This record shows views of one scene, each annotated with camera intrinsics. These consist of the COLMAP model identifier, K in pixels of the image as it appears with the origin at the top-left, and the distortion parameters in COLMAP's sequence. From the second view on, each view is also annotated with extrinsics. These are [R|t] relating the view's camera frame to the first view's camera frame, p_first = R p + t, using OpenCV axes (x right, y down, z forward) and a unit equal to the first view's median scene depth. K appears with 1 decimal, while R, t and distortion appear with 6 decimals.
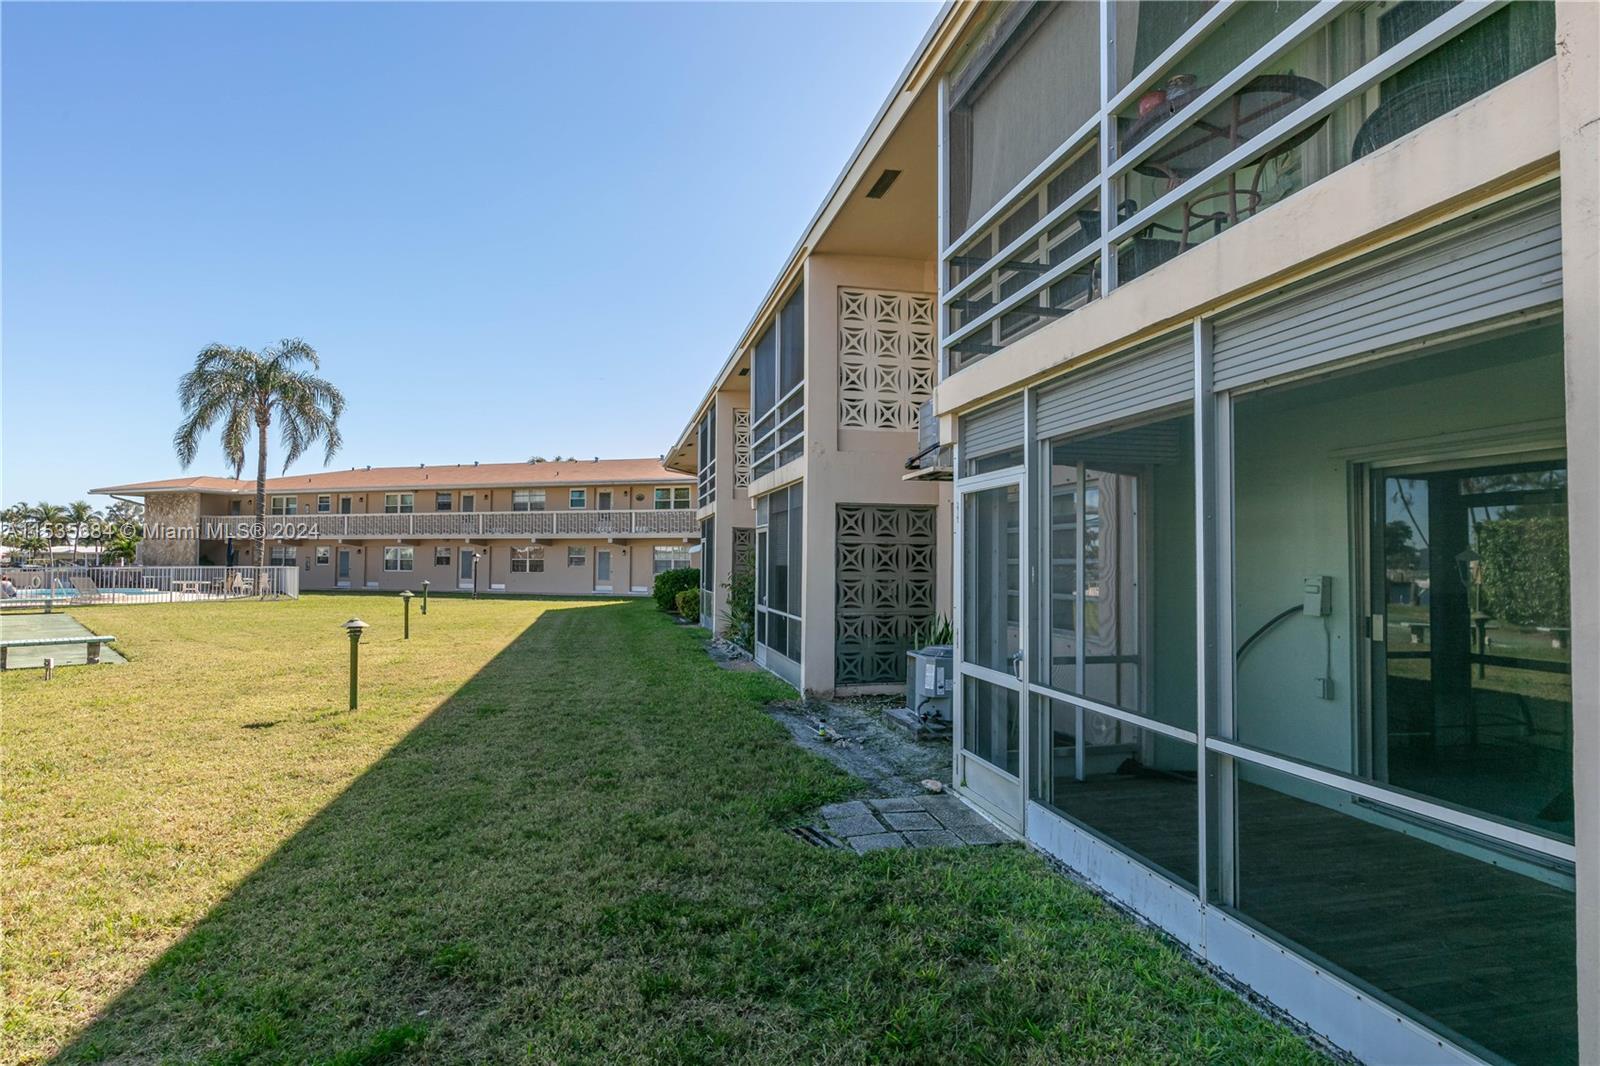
lens RADIAL K [[806.9, 0, 802.0], [0, 806.9, 539.5], [0, 0, 1]] dist [0.005408, 0.001741]
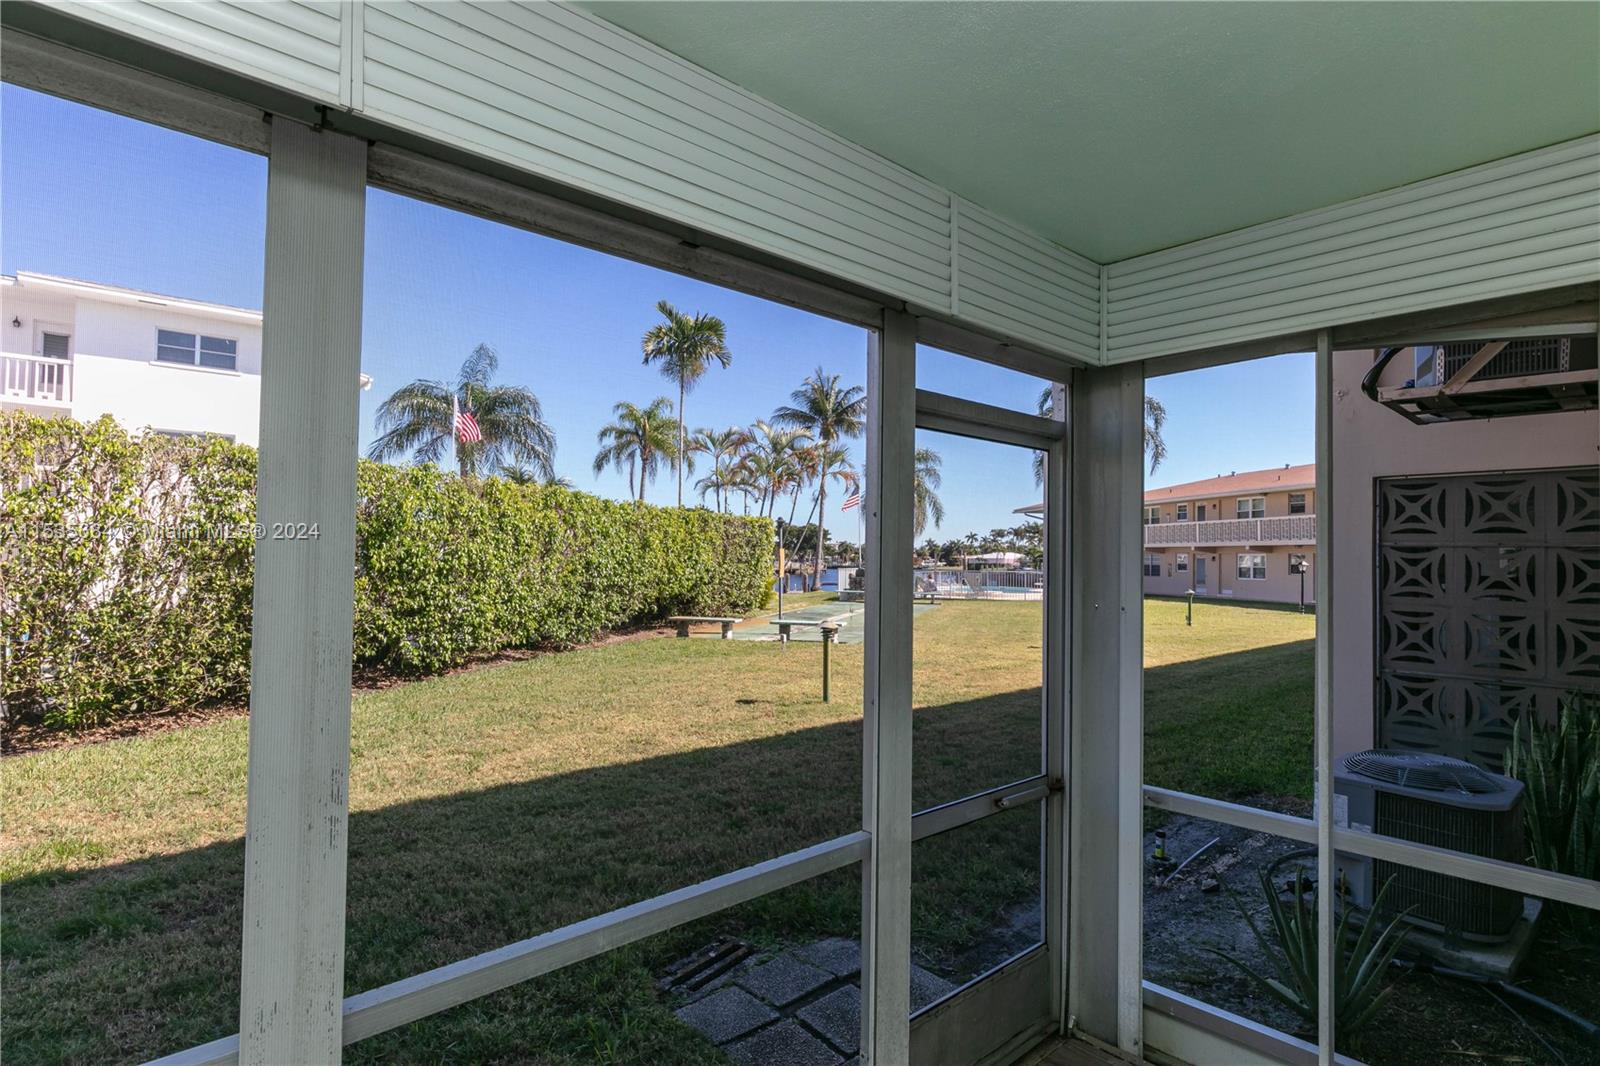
lens RADIAL K [[806.9, 0, 790.0], [0, 806.9, 535.3], [0, 0, 1]] dist [0.005408, 0.001741]
pose [[0.500889, -0.024747, -0.865157, 0.075821], [0.012977, 0.999694, -0.021083, 0.000668], [0.865414, -0.000667, 0.501057, 0.078439]]
